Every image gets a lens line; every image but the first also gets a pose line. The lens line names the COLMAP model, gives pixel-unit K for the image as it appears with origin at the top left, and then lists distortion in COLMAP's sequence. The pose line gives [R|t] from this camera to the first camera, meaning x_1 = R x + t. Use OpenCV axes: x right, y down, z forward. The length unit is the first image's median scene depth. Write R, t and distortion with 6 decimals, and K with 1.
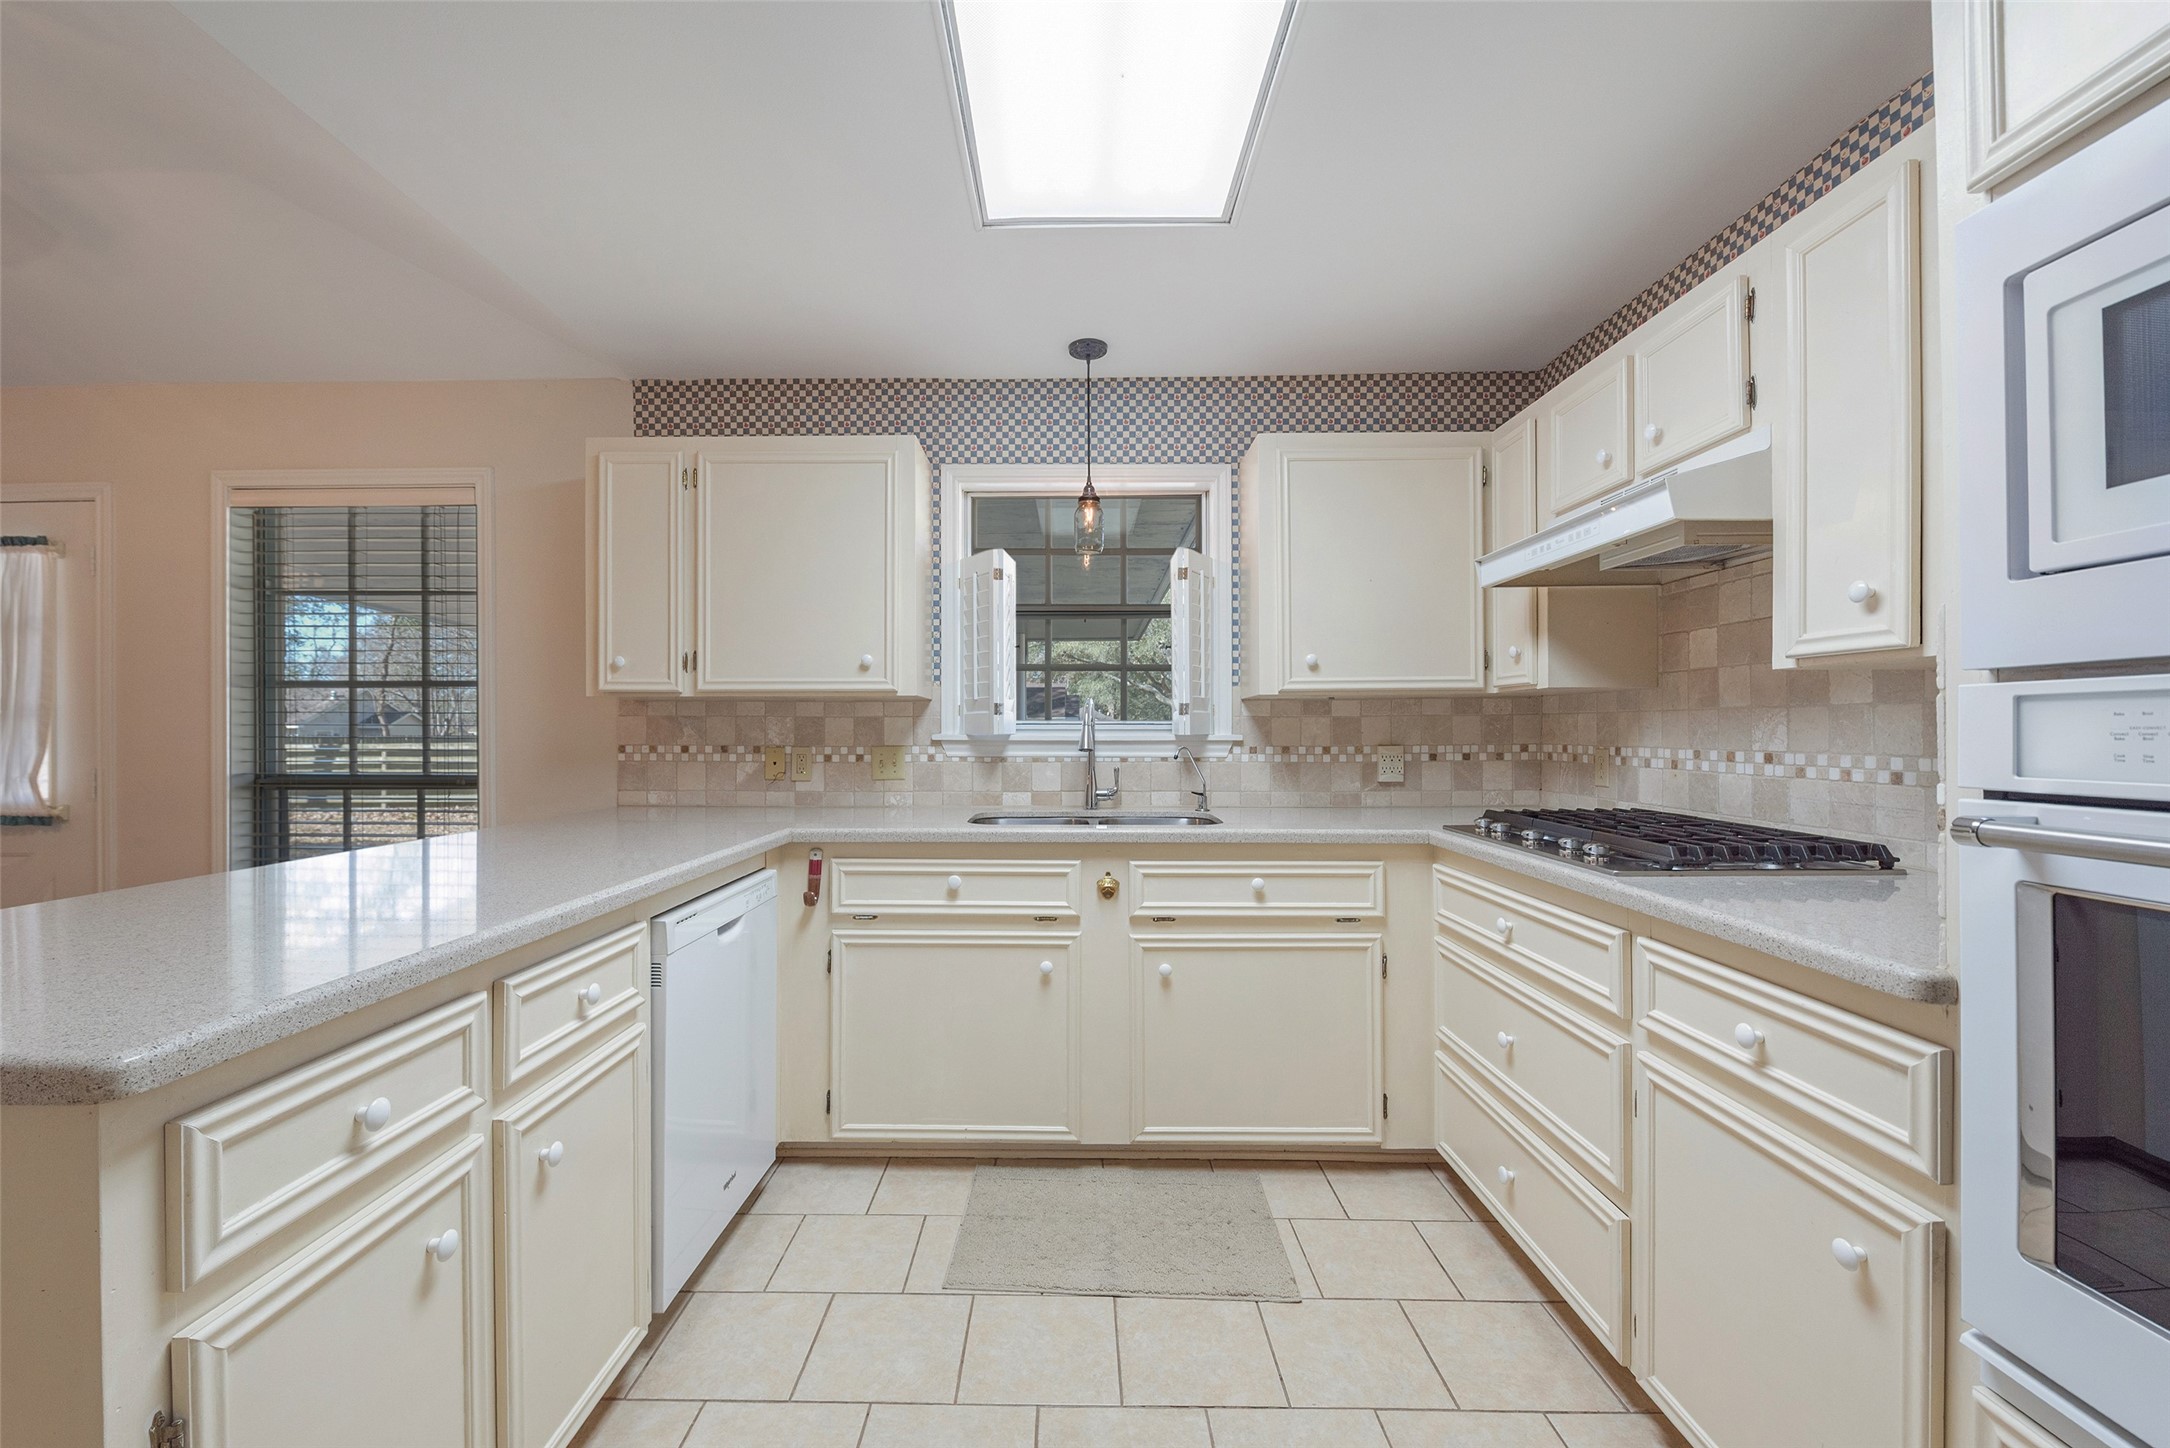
lens RADIAL K [[869.6, 0, 1088.5], [0, 869.6, 730.2], [0, 0, 1]] dist [-0.000759, -0.000176]
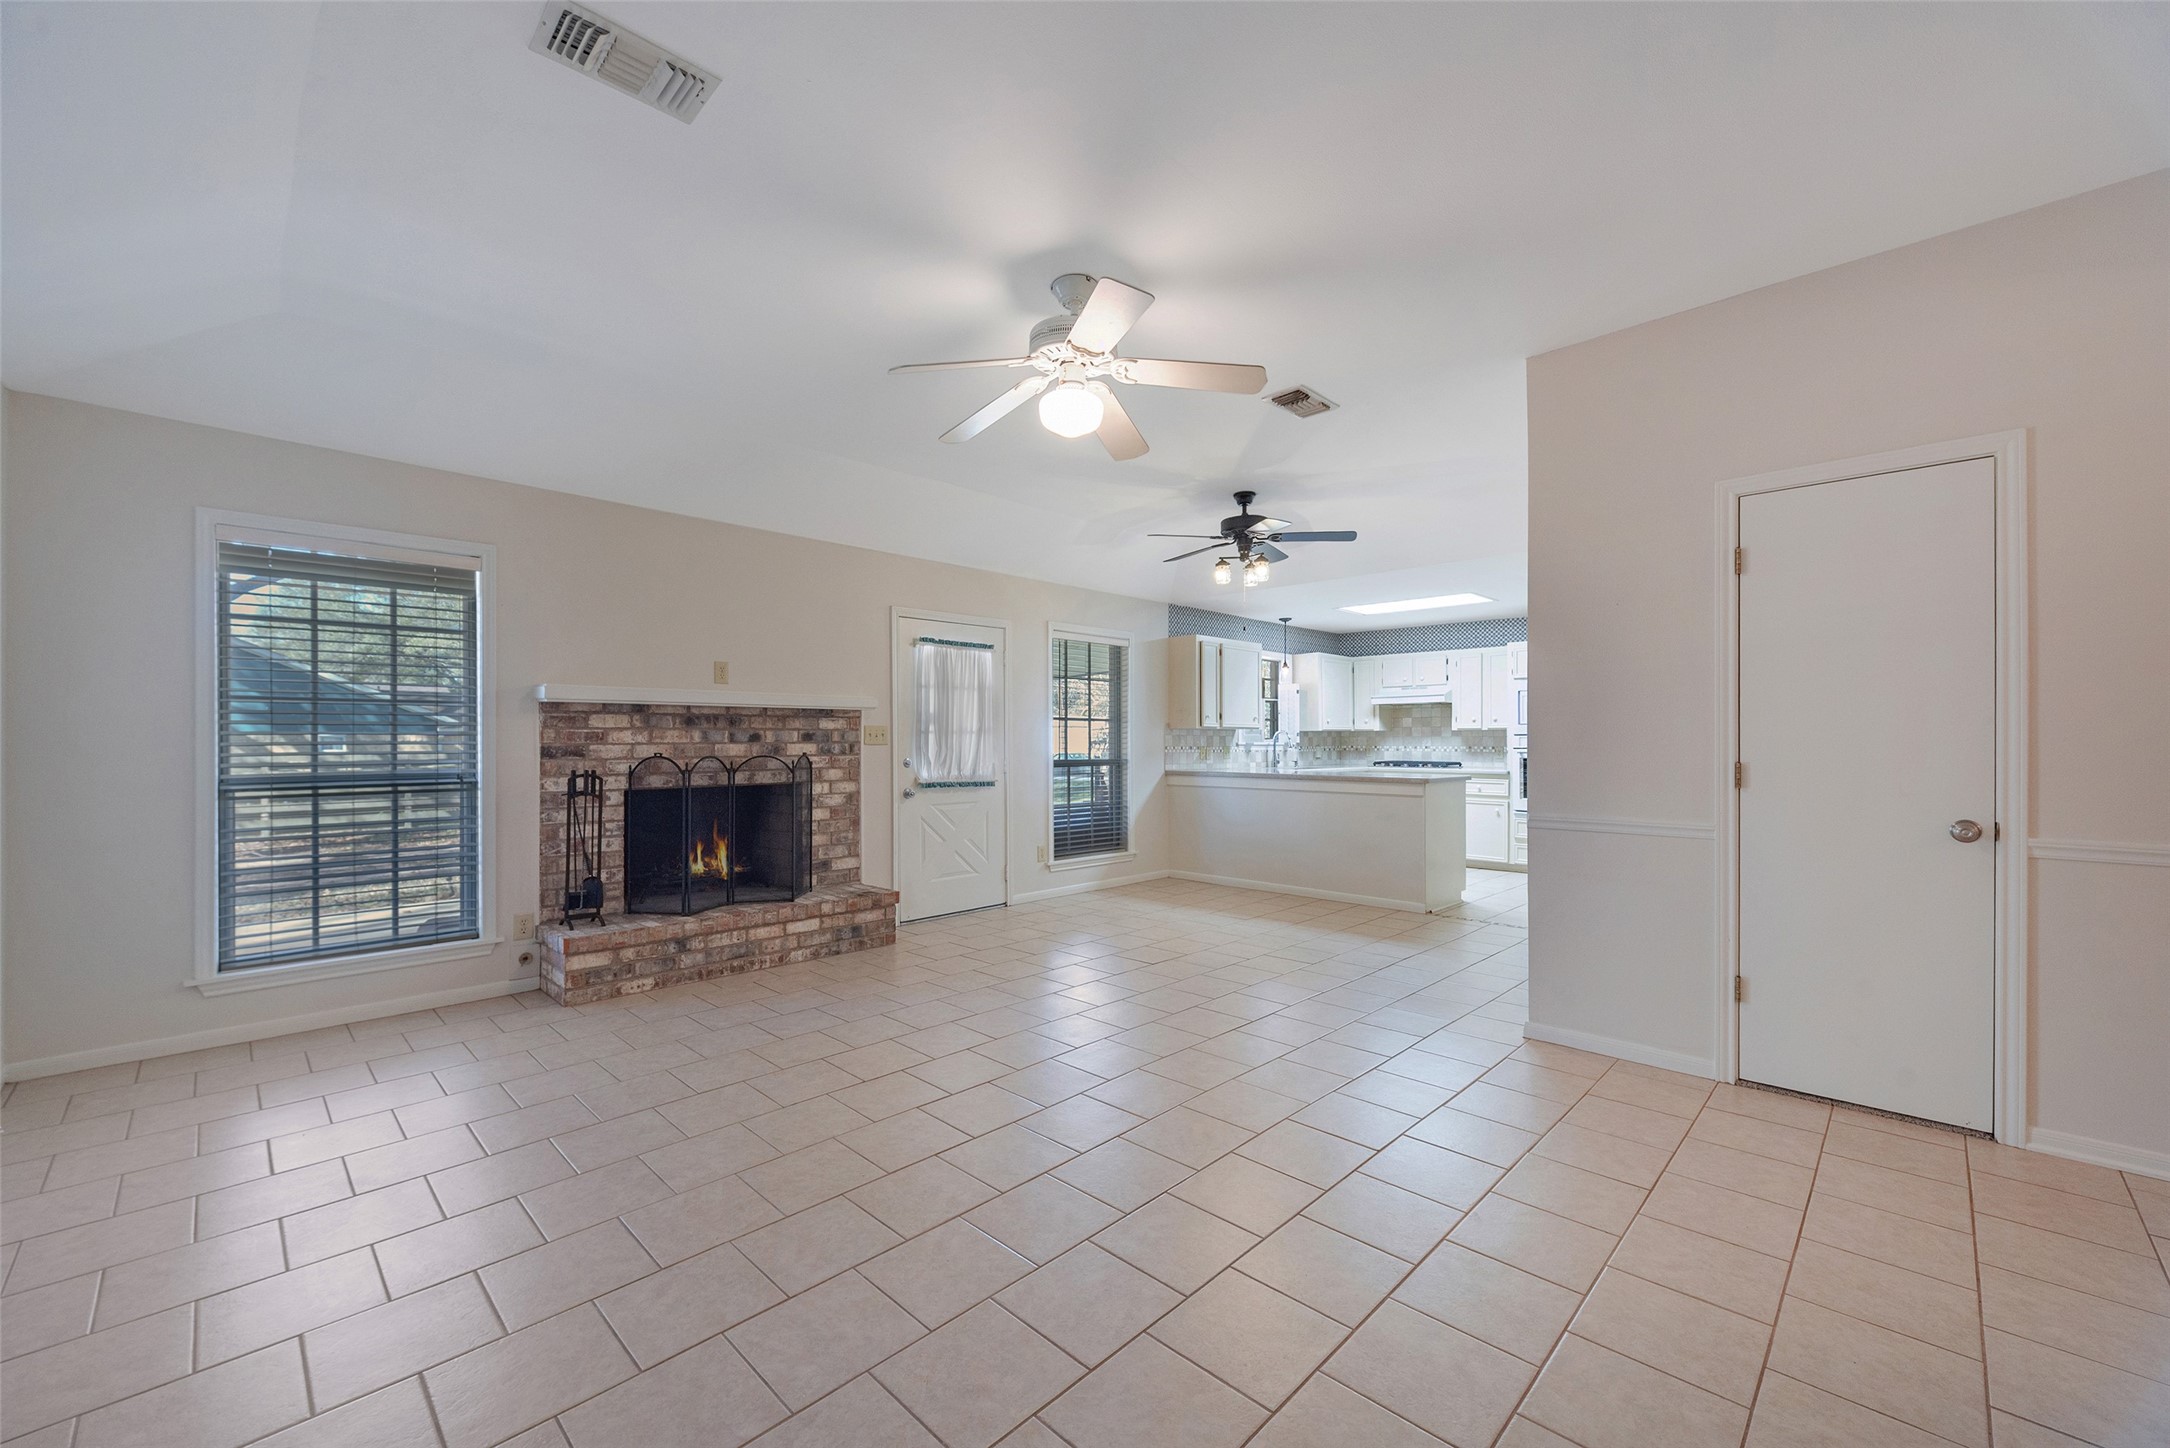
lens RADIAL K [[869.6, 0, 1075.0], [0, 869.6, 733.5], [0, 0, 1]] dist [-0.000759, -0.000176]
pose [[0.696422, 0.010405, 0.717557, -2.560530], [-0.004246, 0.999937, -0.010378, 0.009087], [-0.717620, 0.004180, 0.696423, -0.586648]]
